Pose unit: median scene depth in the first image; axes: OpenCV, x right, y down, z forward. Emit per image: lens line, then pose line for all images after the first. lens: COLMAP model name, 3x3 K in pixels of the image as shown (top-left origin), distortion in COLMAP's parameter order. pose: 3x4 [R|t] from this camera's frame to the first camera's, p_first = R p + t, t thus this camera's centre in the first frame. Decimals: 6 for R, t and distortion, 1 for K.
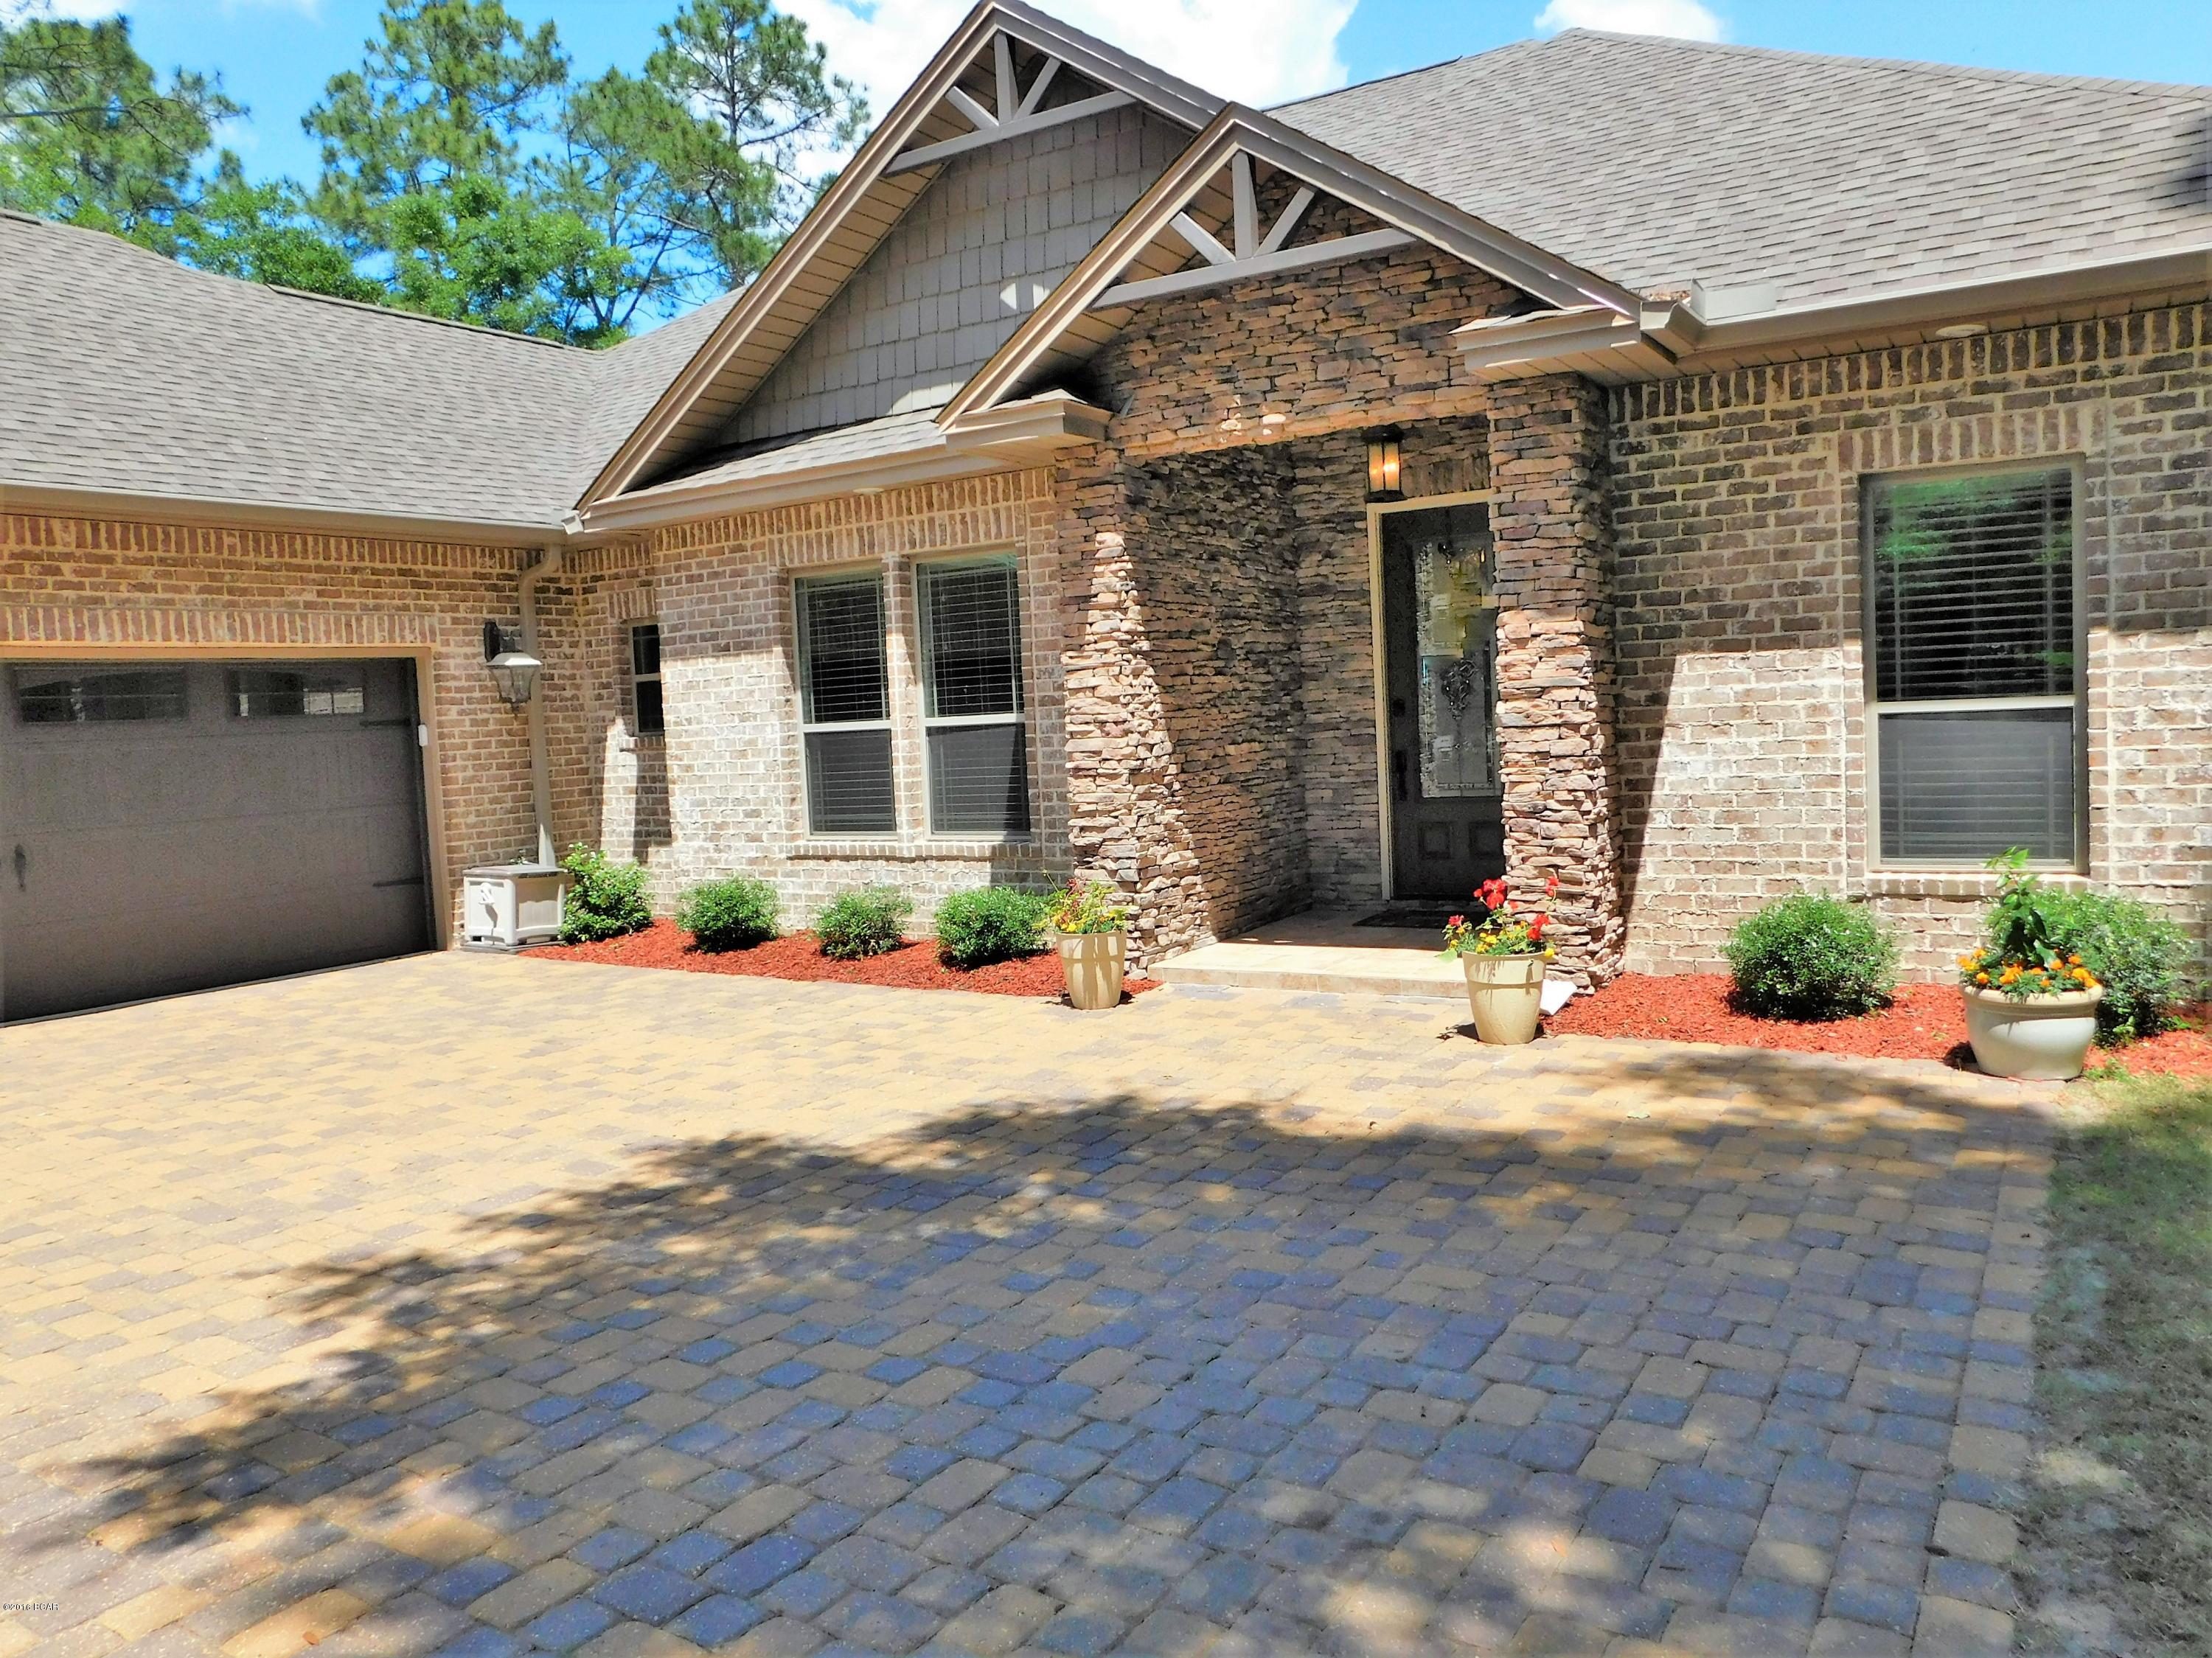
lens RADIAL K [[1580.2, 0, 1118.5], [0, 1580.2, 827.3], [0, 0, 1]] dist [-0.056476, 0.019938]
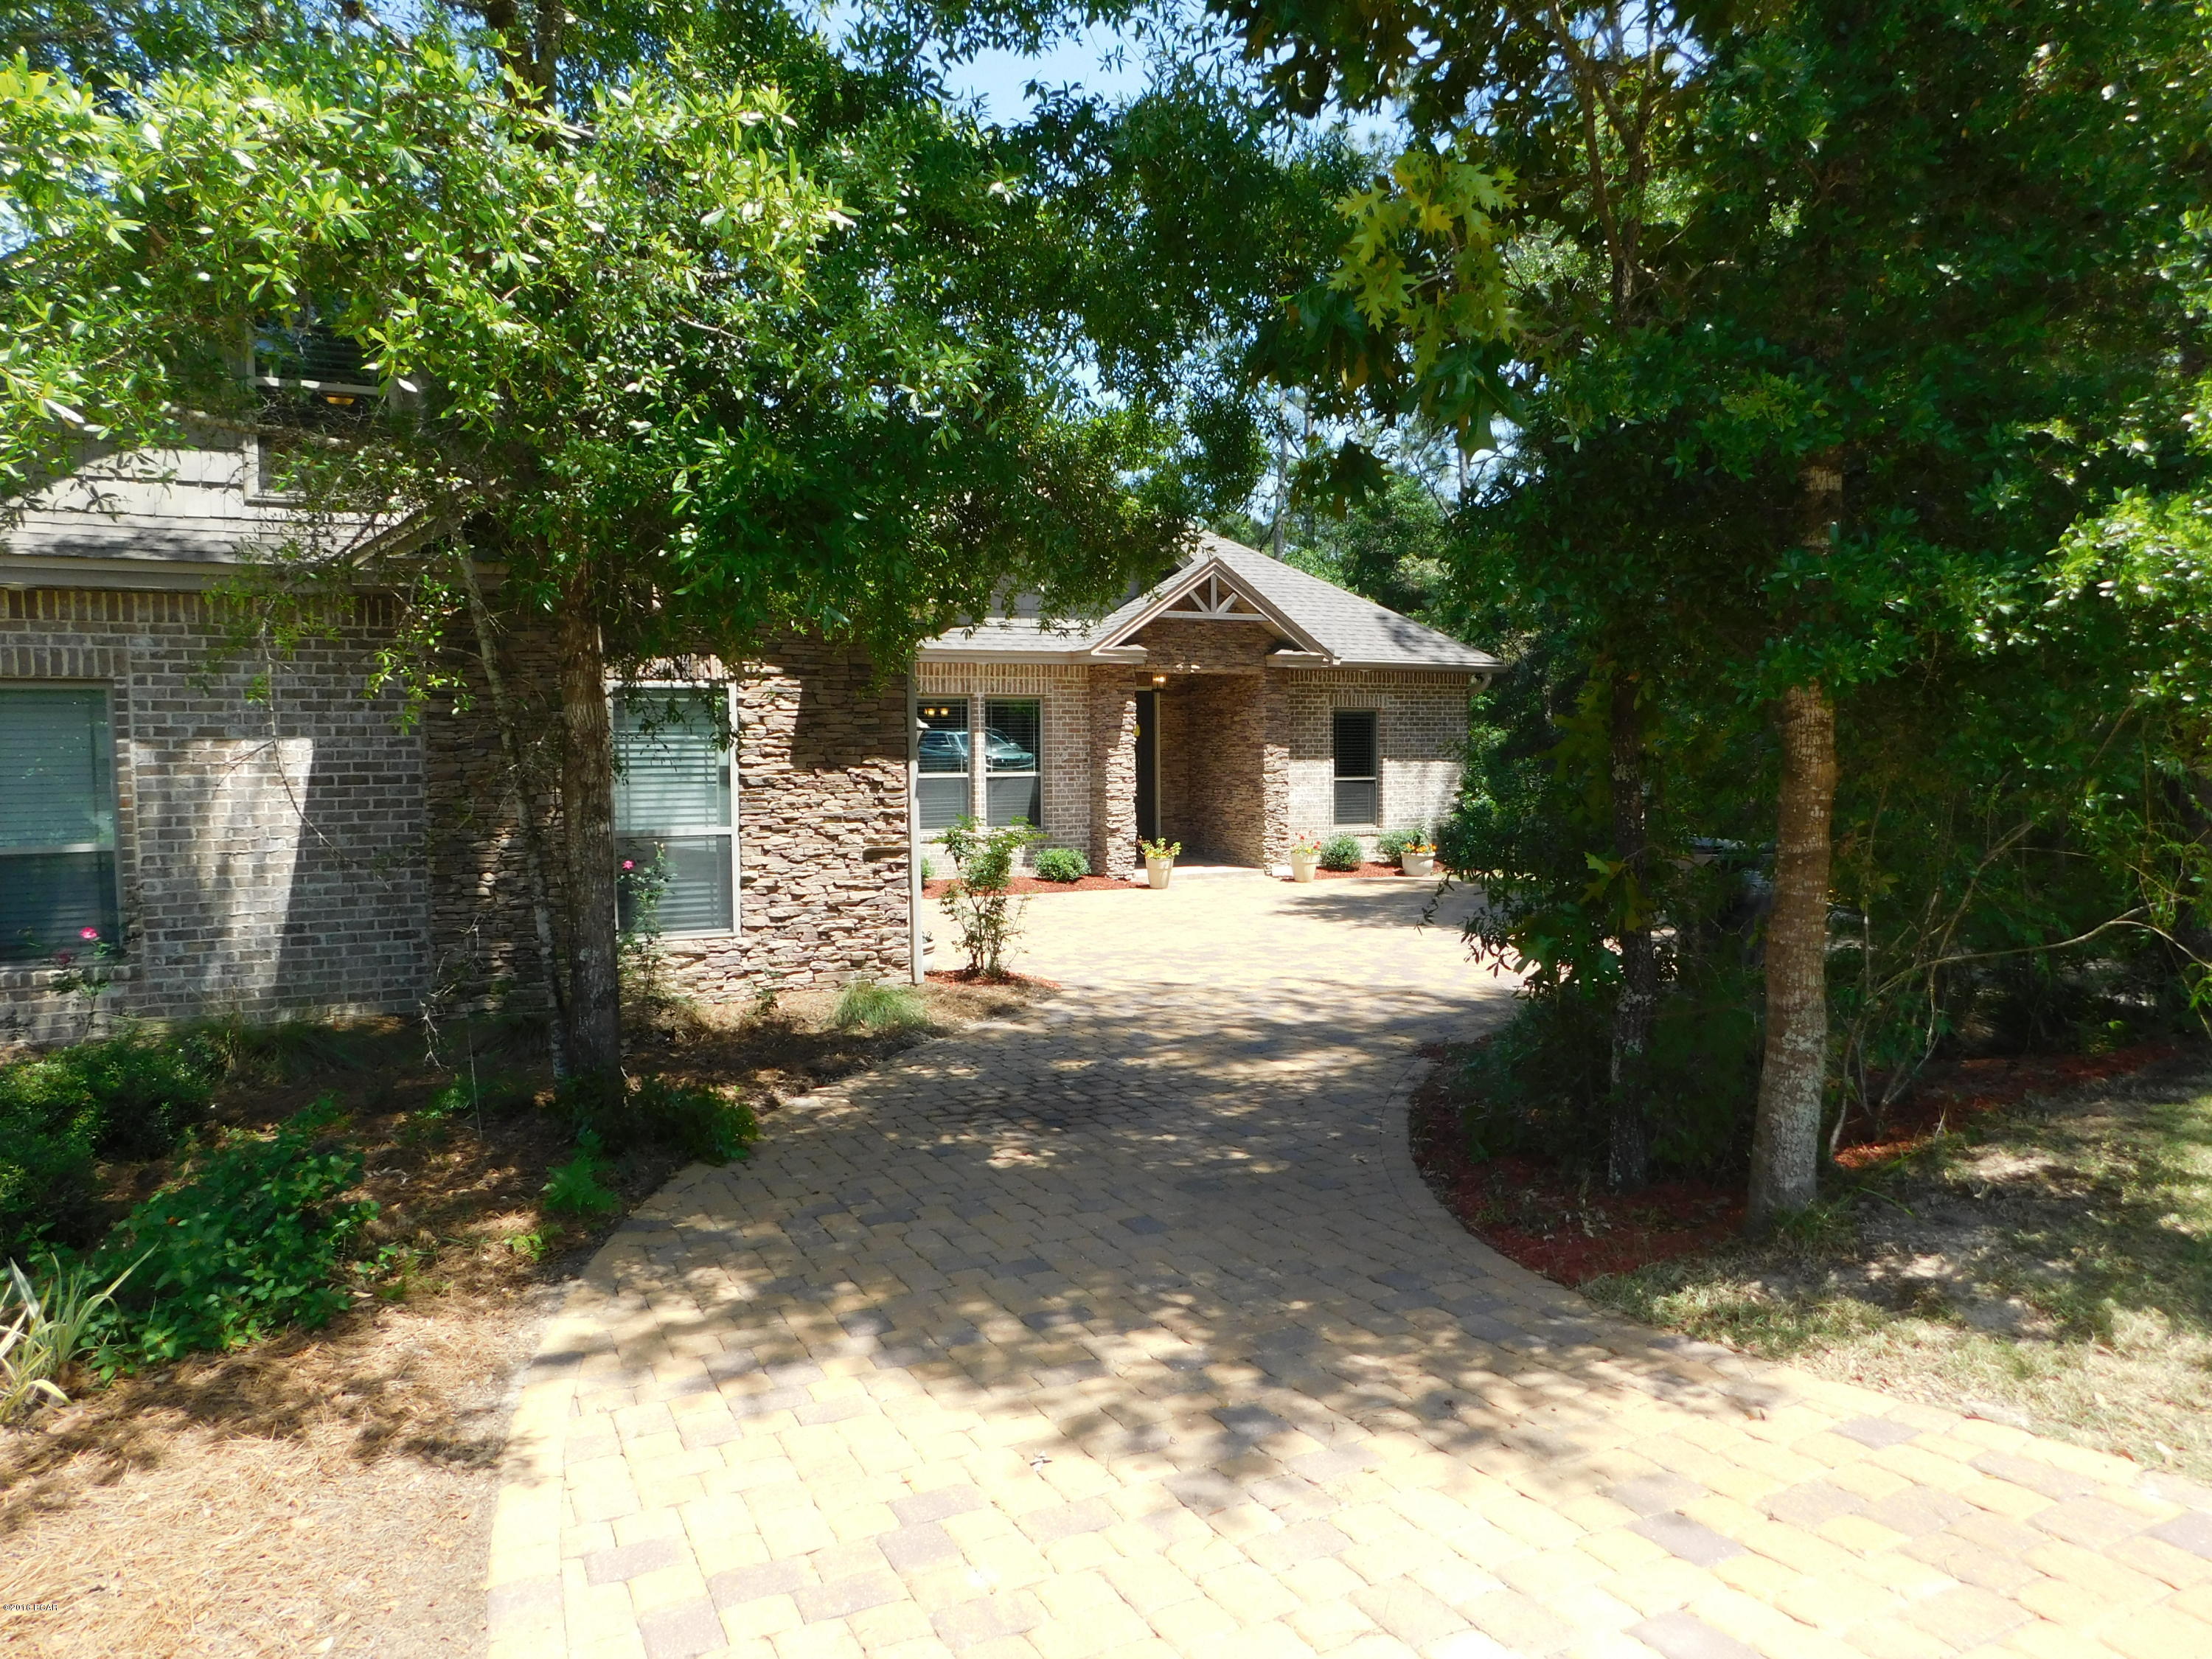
lens RADIAL K [[1455.7, 0, 1106.3], [0, 1455.7, 806.8], [0, 0, 1]] dist [-0.047036, 0.011867]
pose [[0.540078, 0.005689, 0.841596, -1.862930], [0.038379, 0.998770, -0.031381, 0.047407], [-0.840740, 0.049248, 0.539195, -0.184173]]
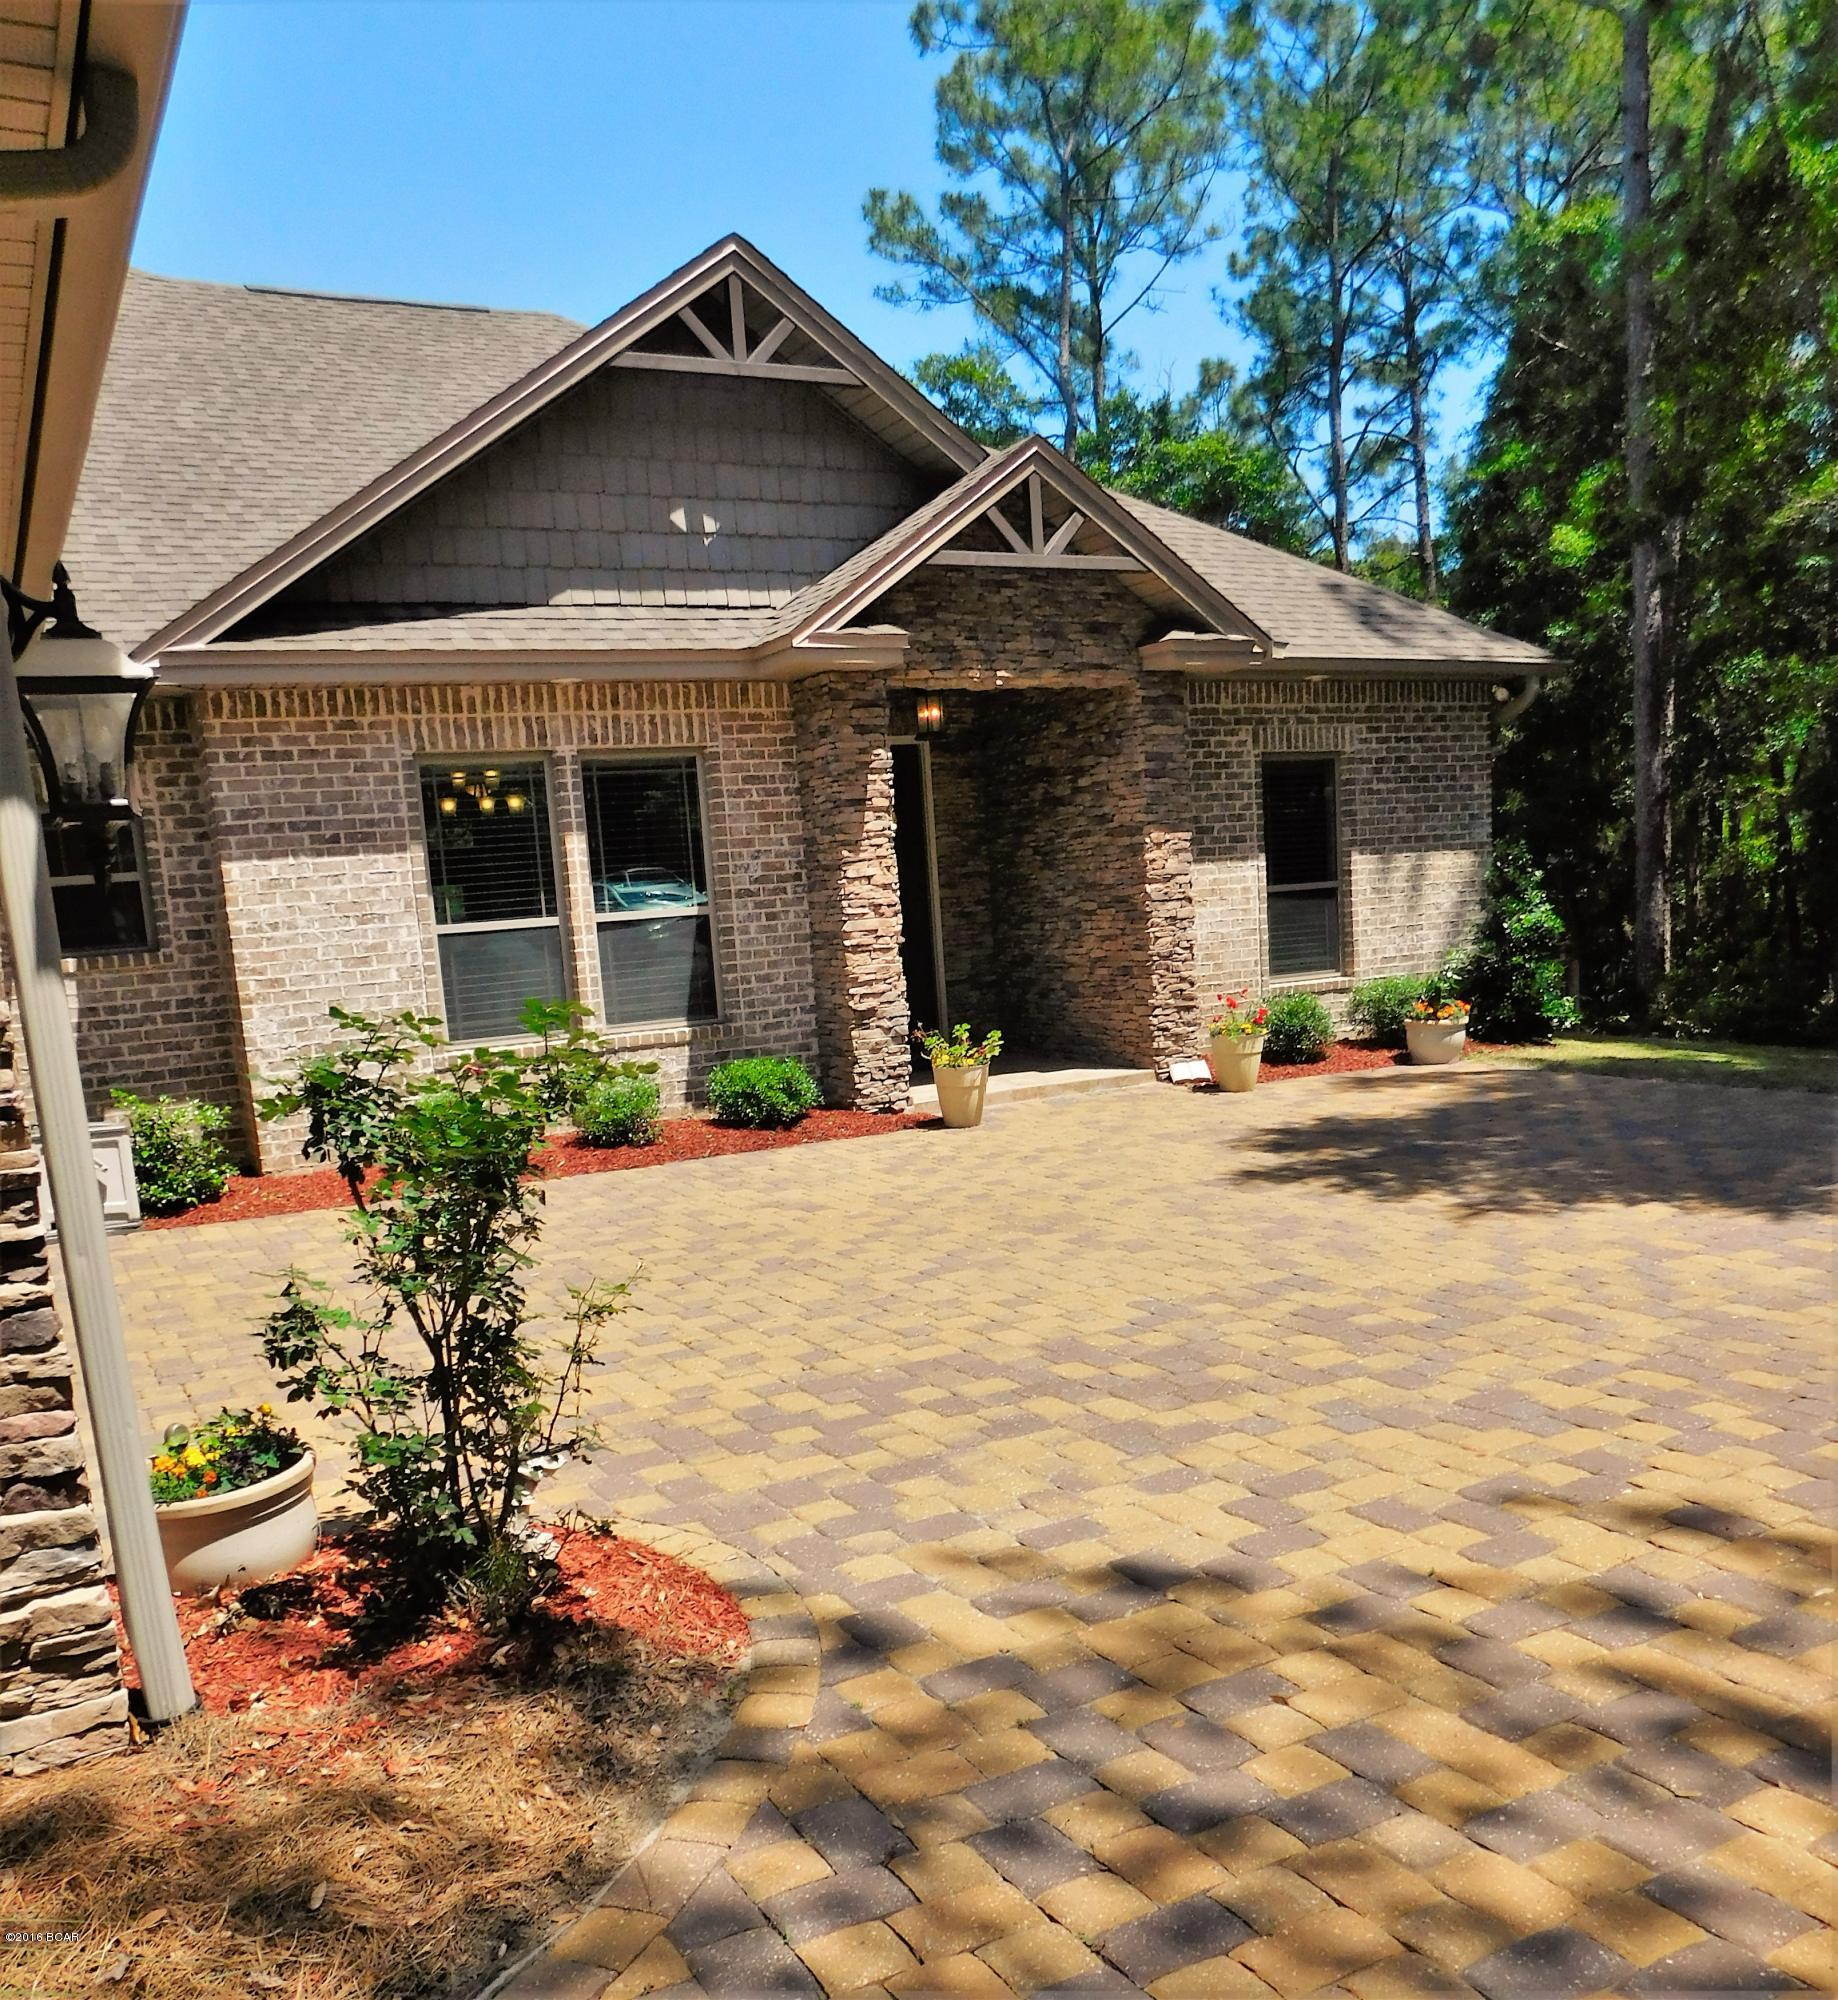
lens RADIAL K [[1713.6, 0, 912.0], [0, 1713.6, 1202.2], [0, 0, 1]] dist [-0.052651, 0.012768]
pose [[0.502360, -0.141247, 0.853044, -1.112130], [0.104651, 0.989247, 0.102170, 0.026520], [-0.858302, 0.037946, 0.511740, 0.305296]]
